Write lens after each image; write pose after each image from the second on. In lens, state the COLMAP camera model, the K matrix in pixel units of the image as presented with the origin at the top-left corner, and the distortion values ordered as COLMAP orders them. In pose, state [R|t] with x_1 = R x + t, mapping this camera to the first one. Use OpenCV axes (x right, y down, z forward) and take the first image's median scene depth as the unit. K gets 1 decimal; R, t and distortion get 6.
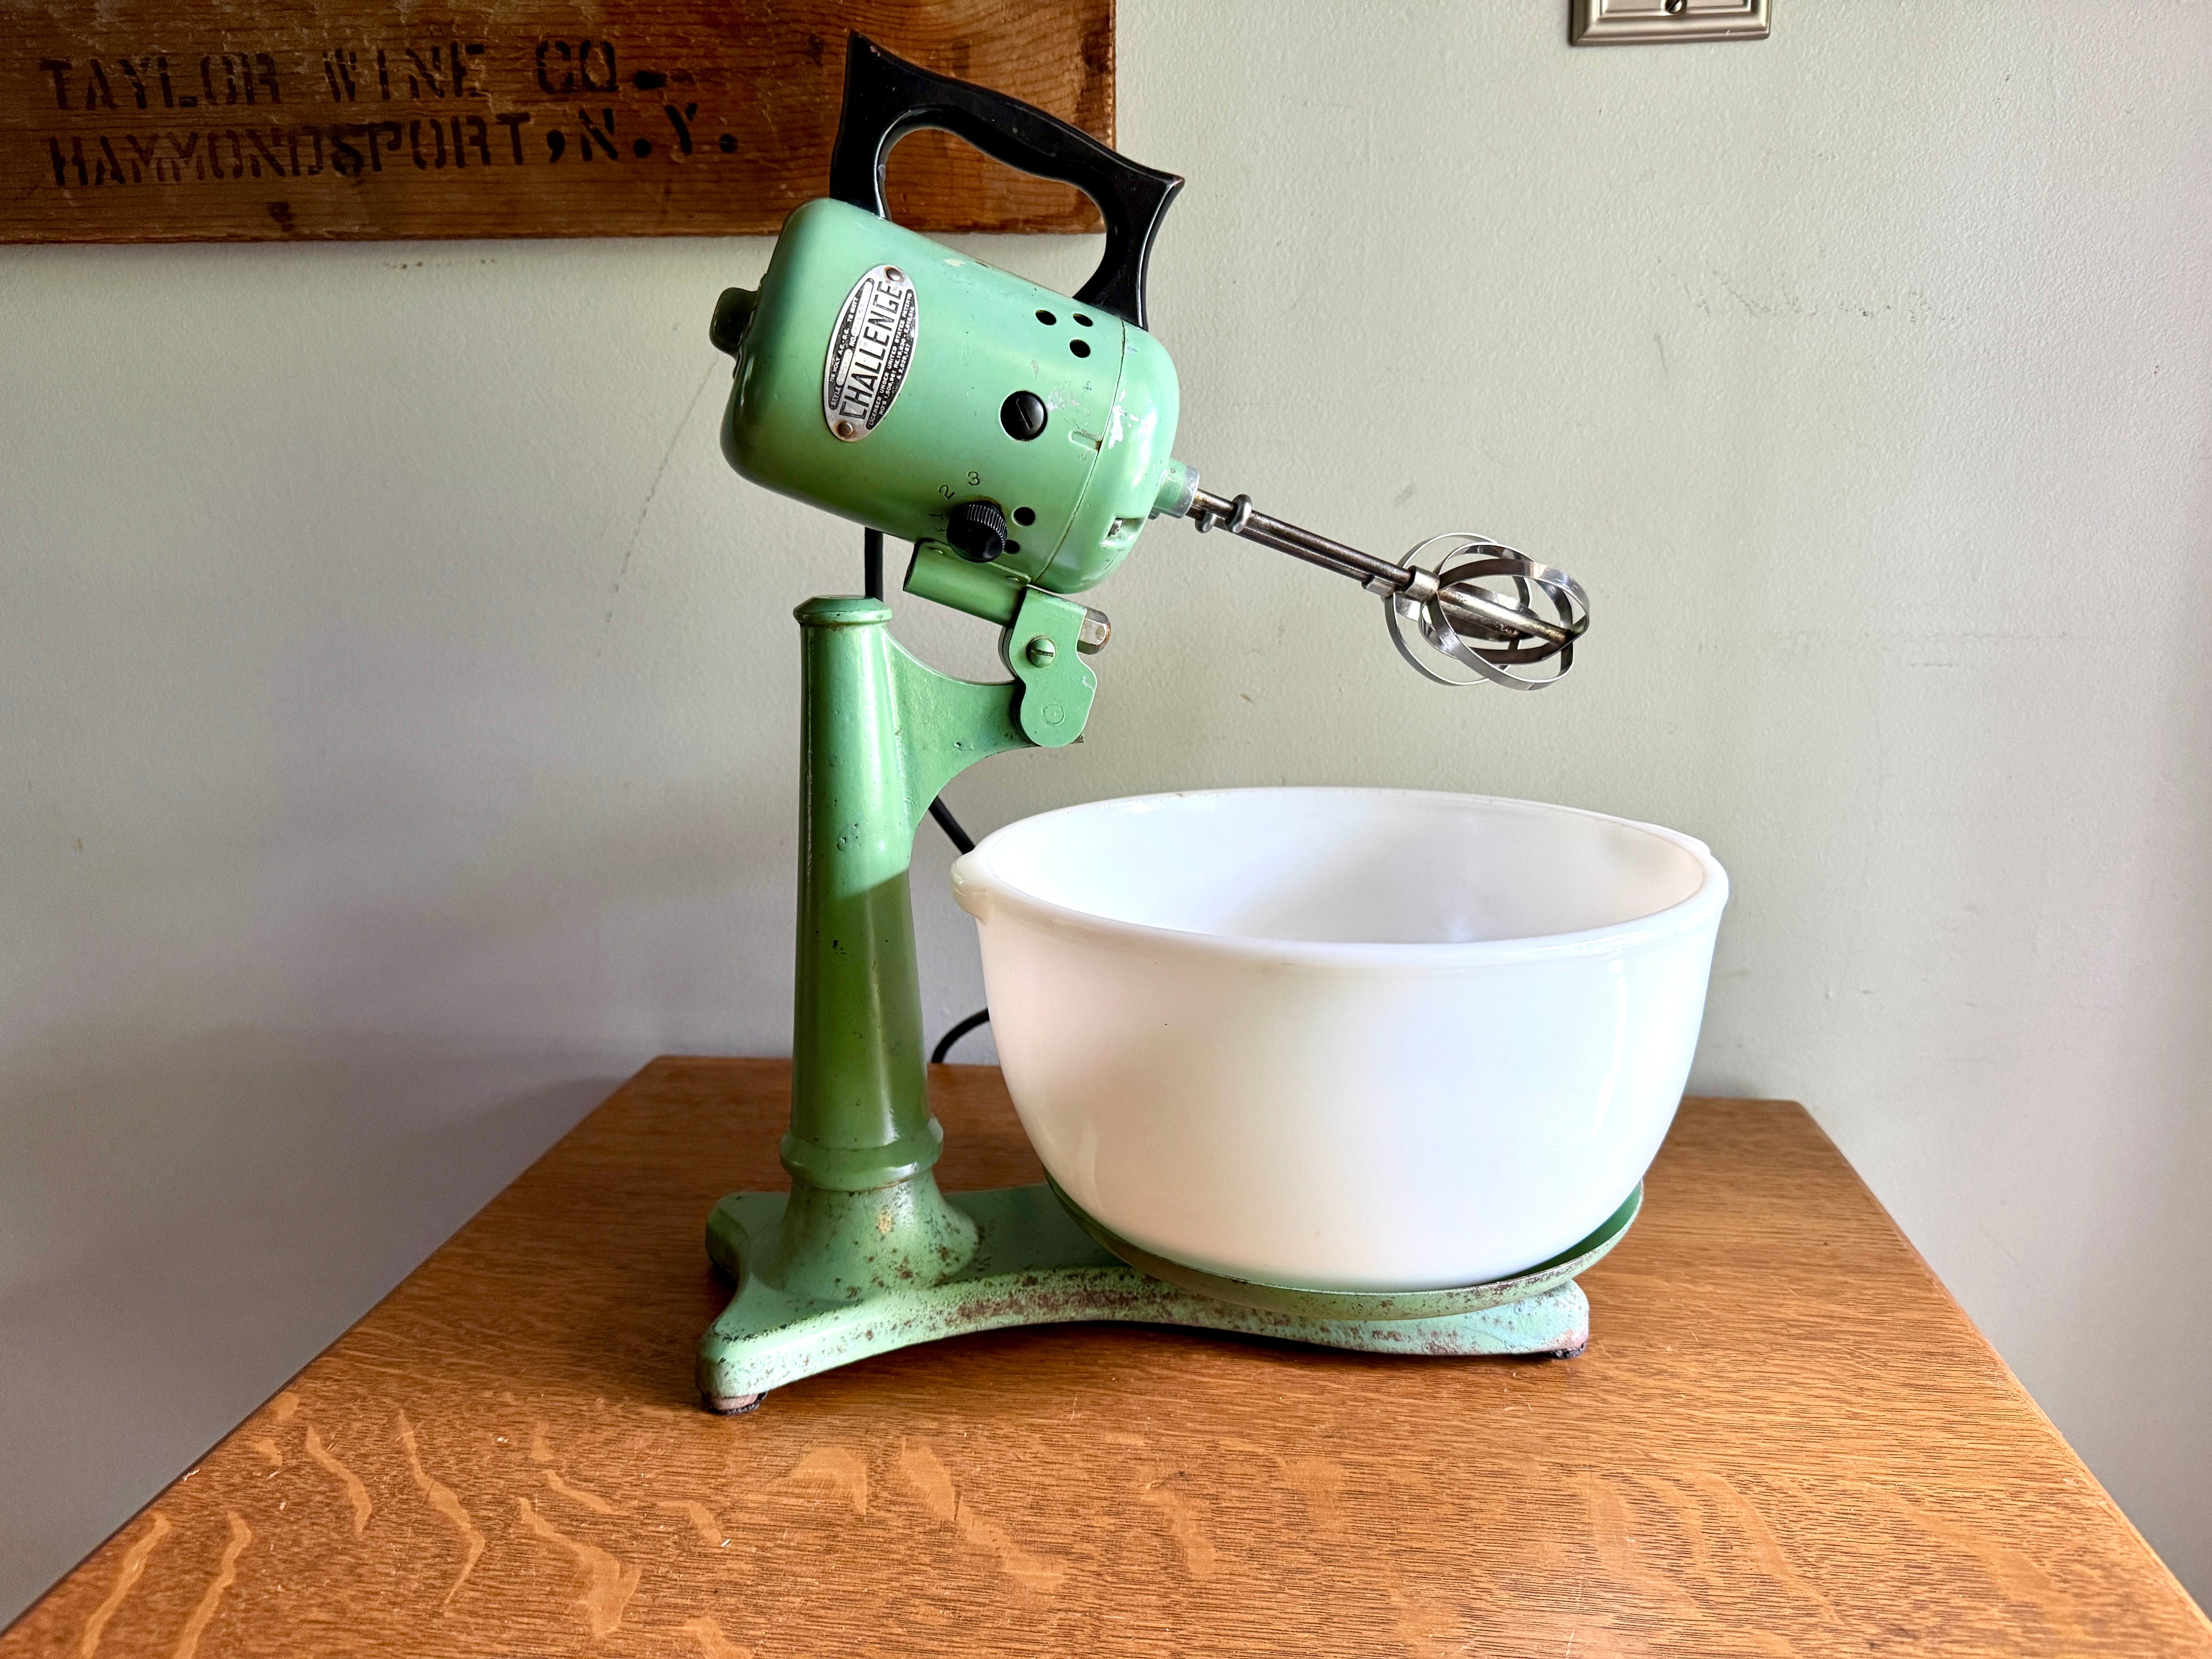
lens RADIAL K [[1615.3, 0, 1122.8], [0, 1615.3, 830.0], [0, 0, 1]] dist [0.002357, -0.020657]
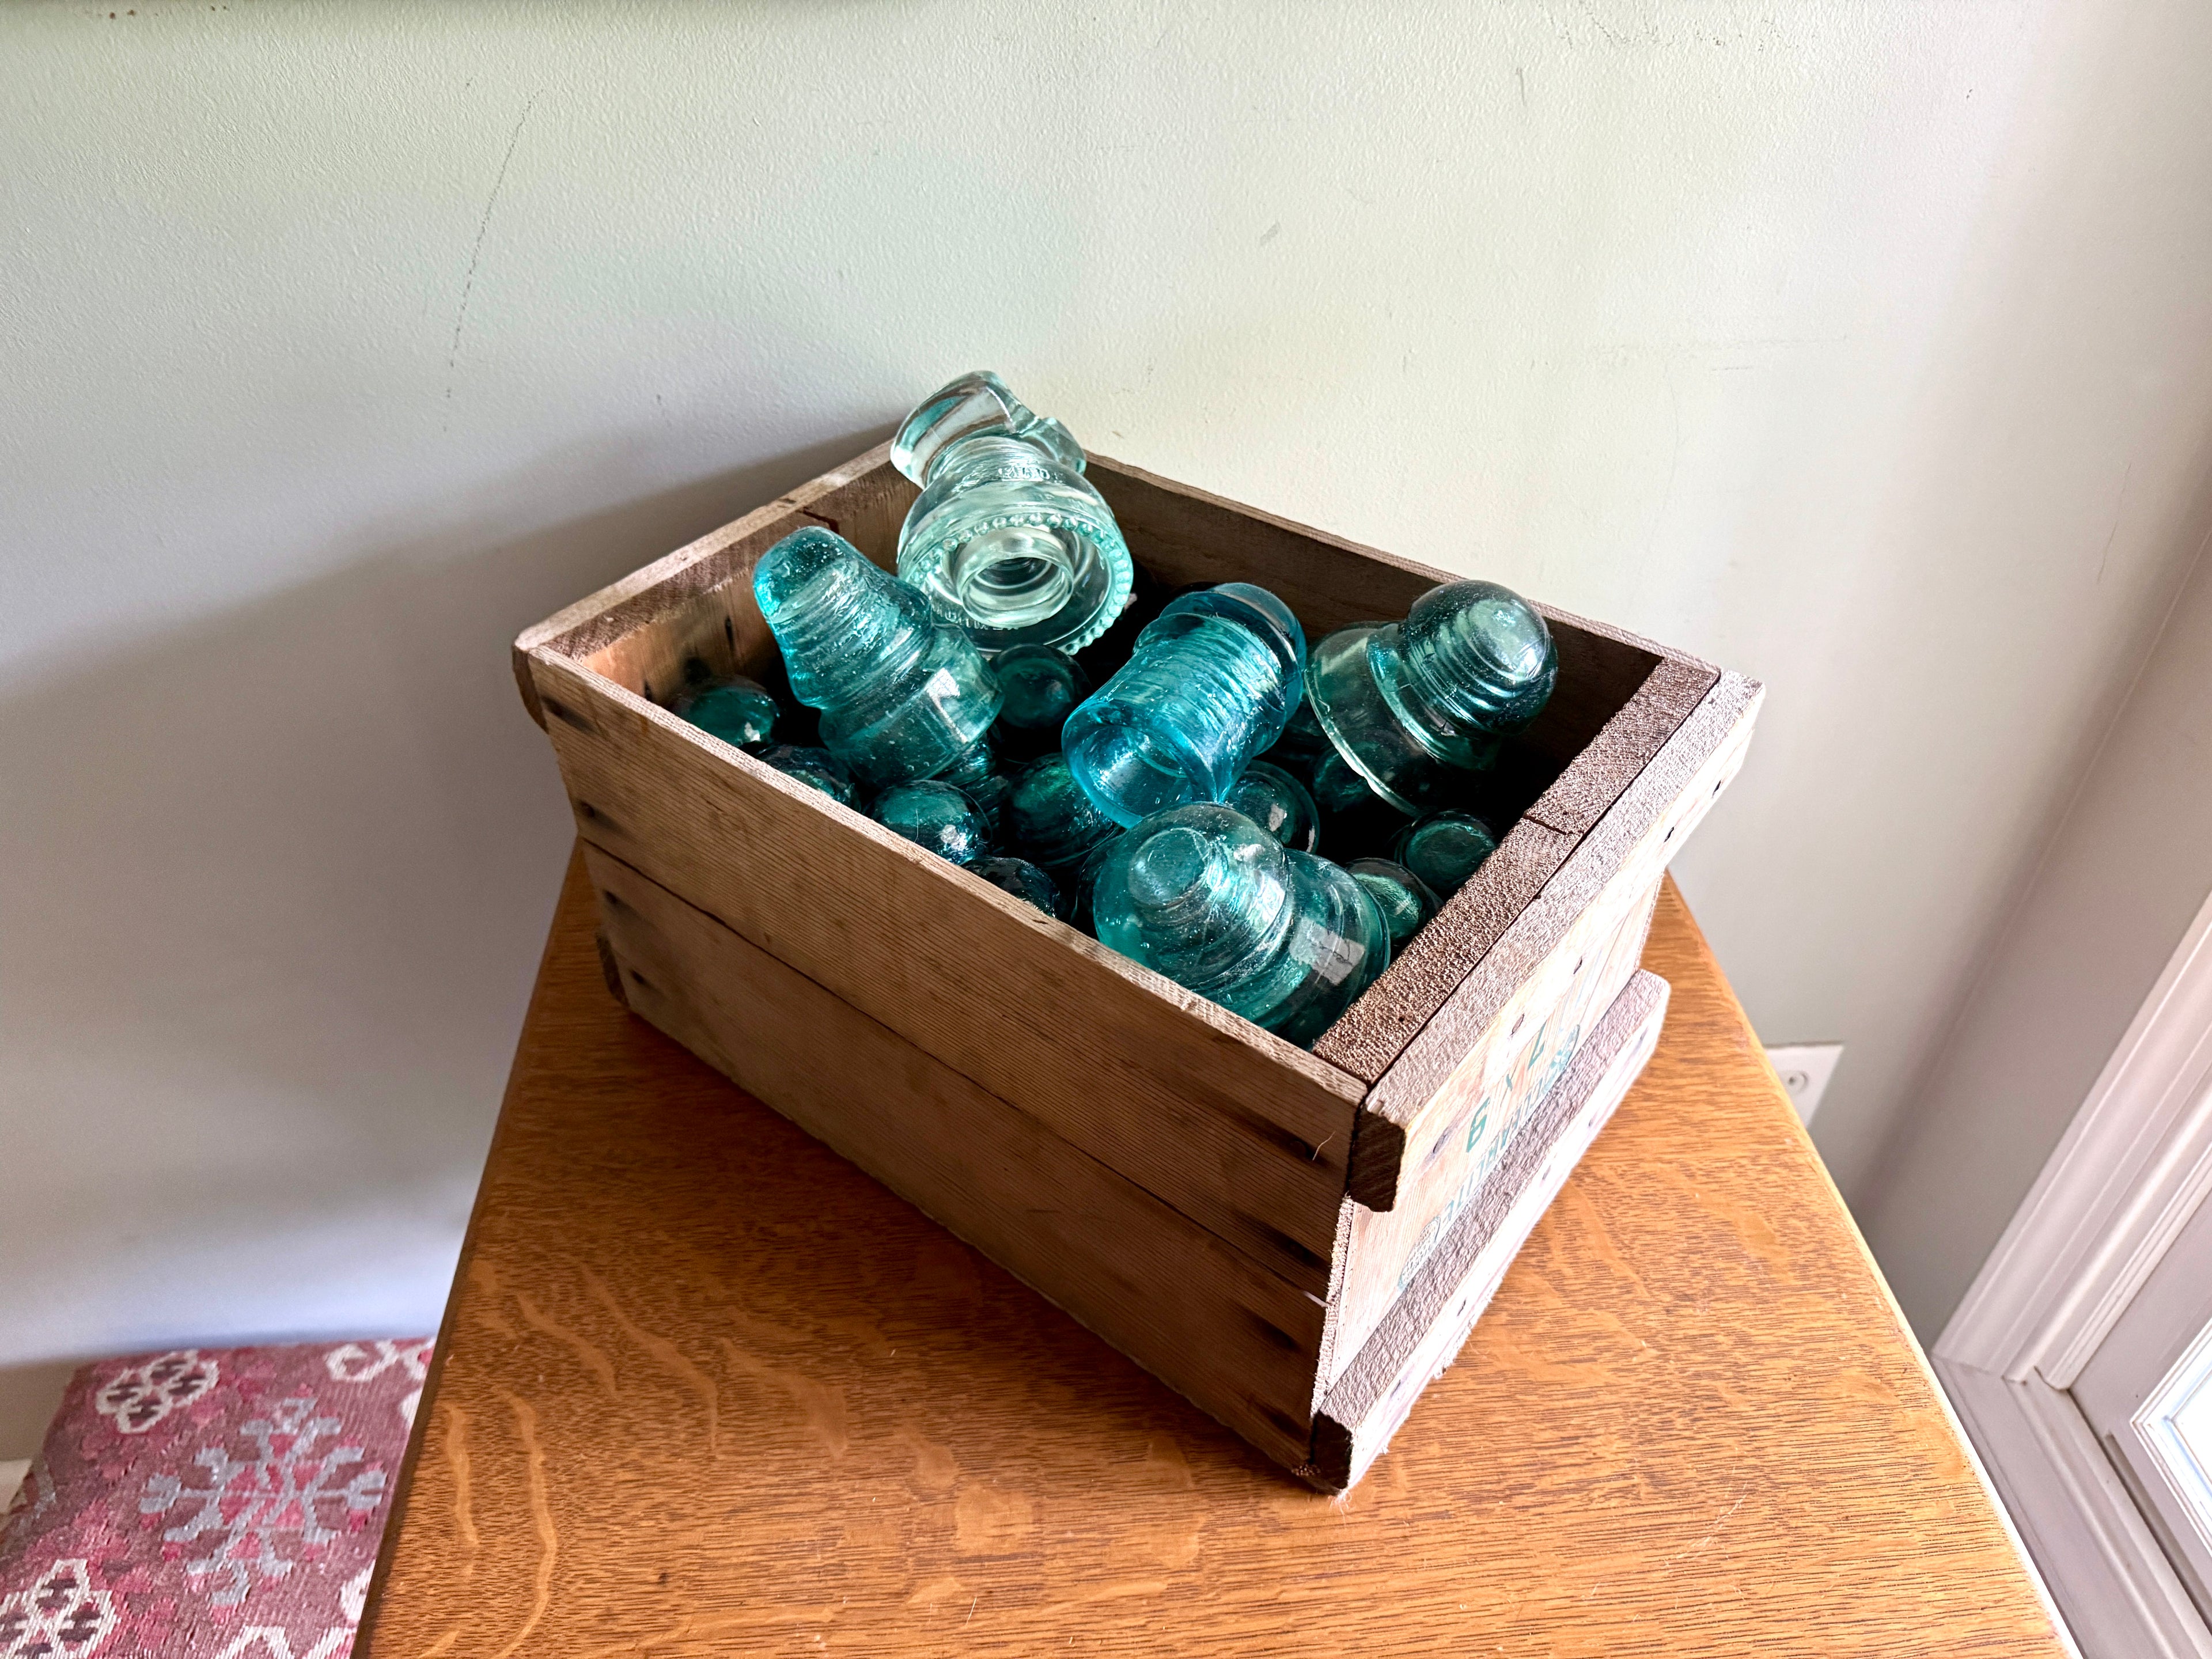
lens RADIAL K [[1615.3, 0, 1104.1], [0, 1615.3, 830.6], [0, 0, 1]] dist [0.002357, -0.020657]
pose [[0.981120, -0.137968, 0.135527, -0.169524], [0.060692, 0.885017, 0.461586, -0.518146], [-0.183628, -0.444646, 0.876682, -0.044661]]
